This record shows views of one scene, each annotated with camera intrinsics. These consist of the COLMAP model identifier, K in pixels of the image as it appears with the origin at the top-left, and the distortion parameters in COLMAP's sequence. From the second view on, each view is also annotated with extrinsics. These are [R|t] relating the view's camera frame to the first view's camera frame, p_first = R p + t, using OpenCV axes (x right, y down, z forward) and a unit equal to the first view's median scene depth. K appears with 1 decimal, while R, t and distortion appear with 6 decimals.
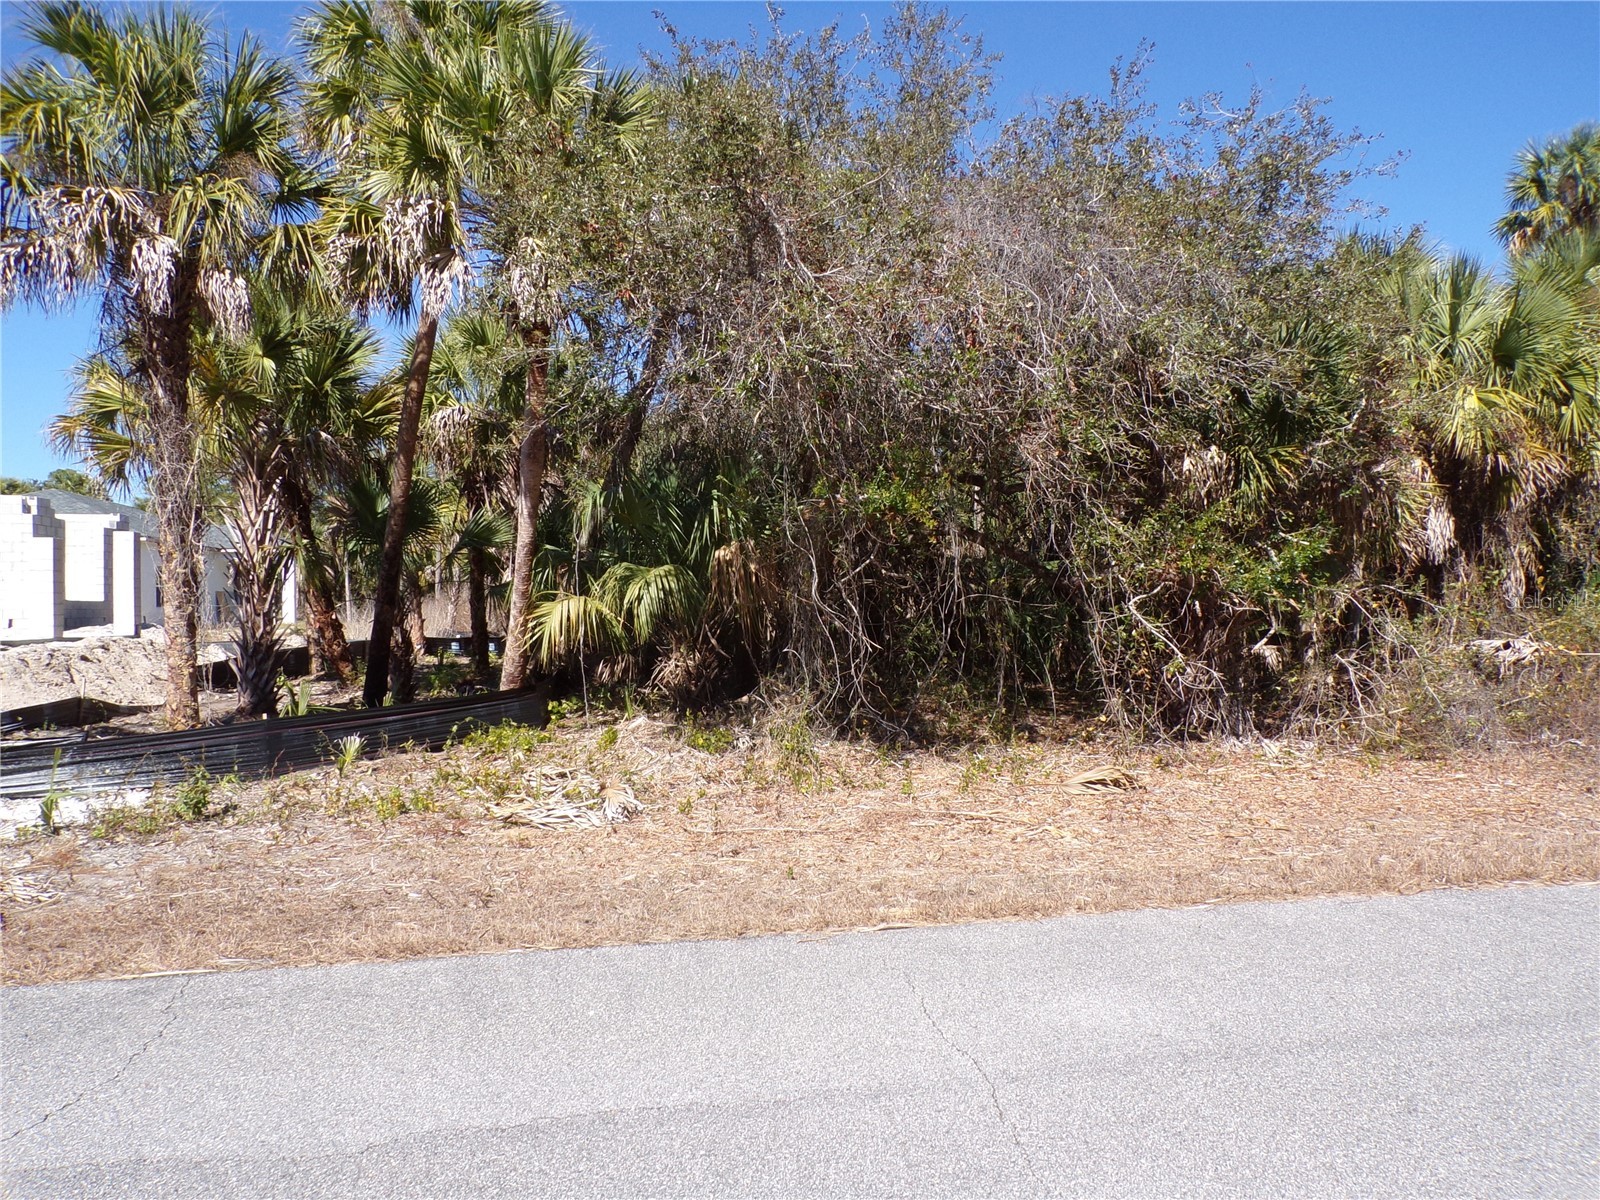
lens RADIAL K [[1089.6, 0, 800.0], [0, 1089.6, 600.0], [0, 0, 1]] dist [-0.021222, 0.031409]
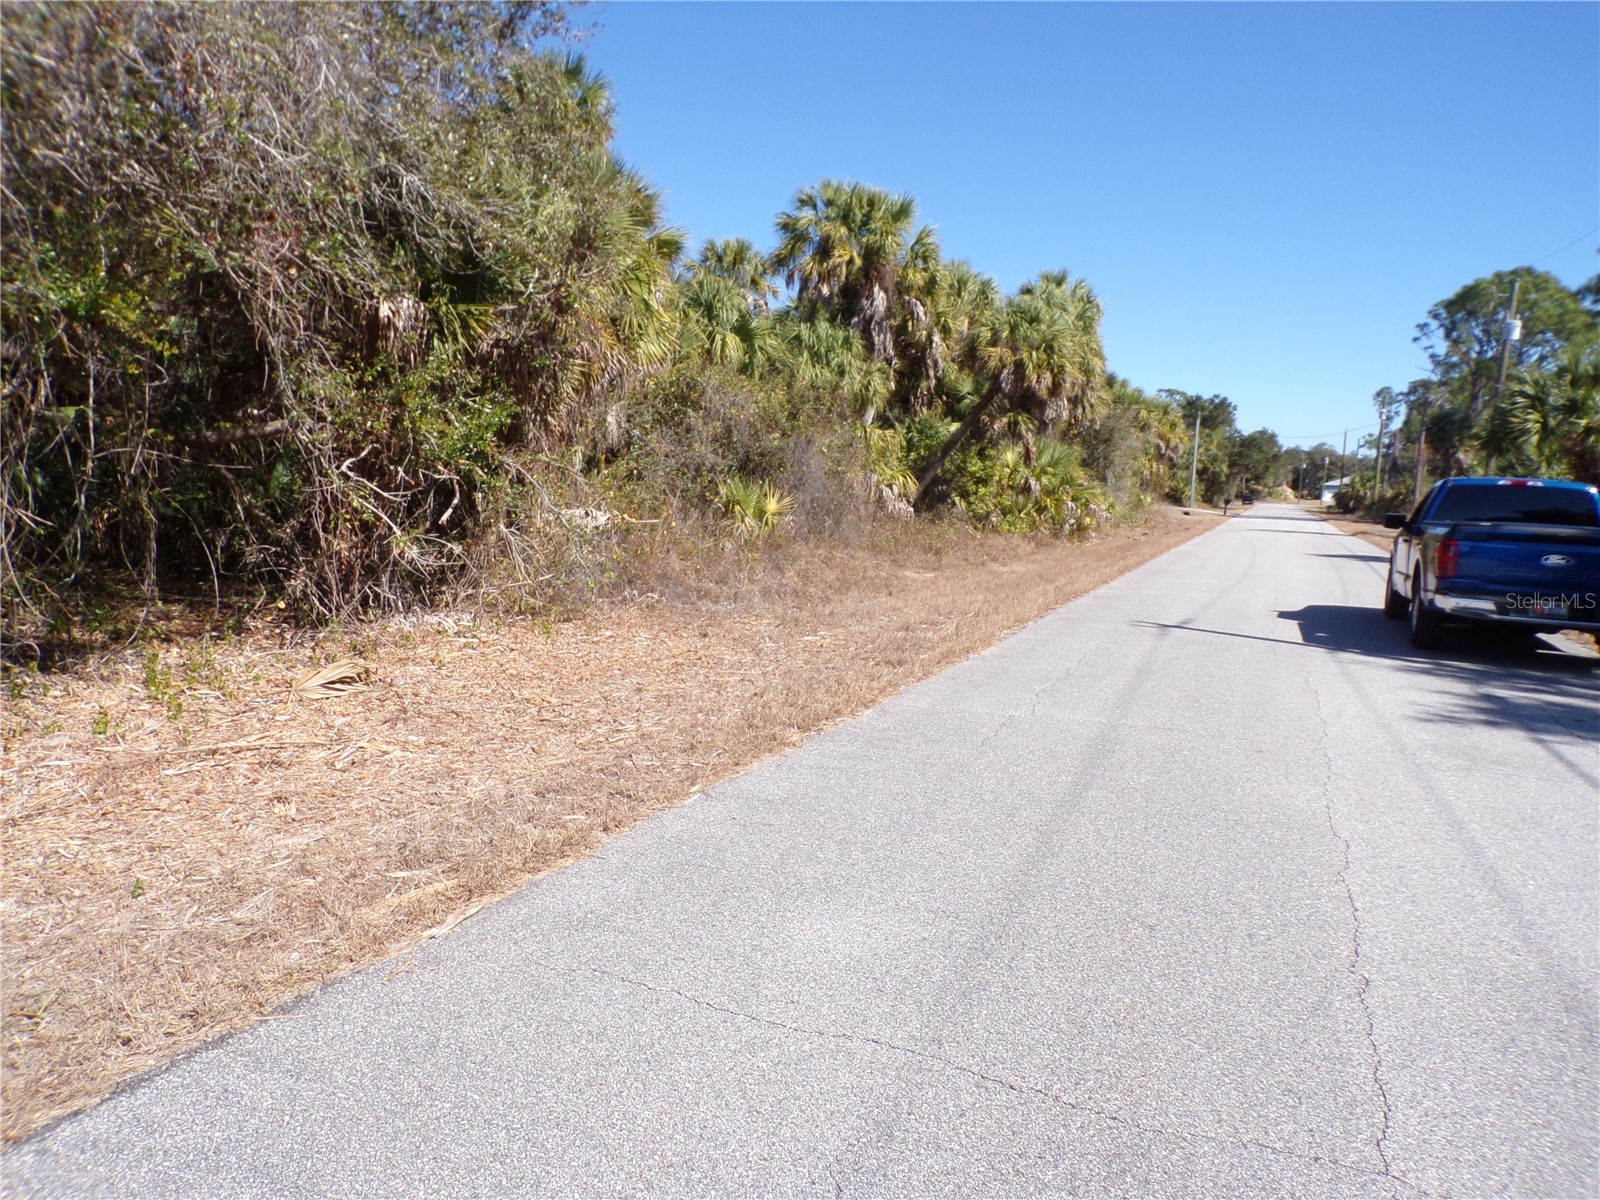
lens RADIAL K [[1089.6, 0, 800.0], [0, 1089.6, 600.0], [0, 0, 1]] dist [-0.021222, 0.031409]
pose [[0.589230, -0.071790, 0.804770, -0.189112], [-0.027228, 0.993715, 0.108581, 0.003783], [-0.807506, -0.085892, 0.583572, 0.225385]]
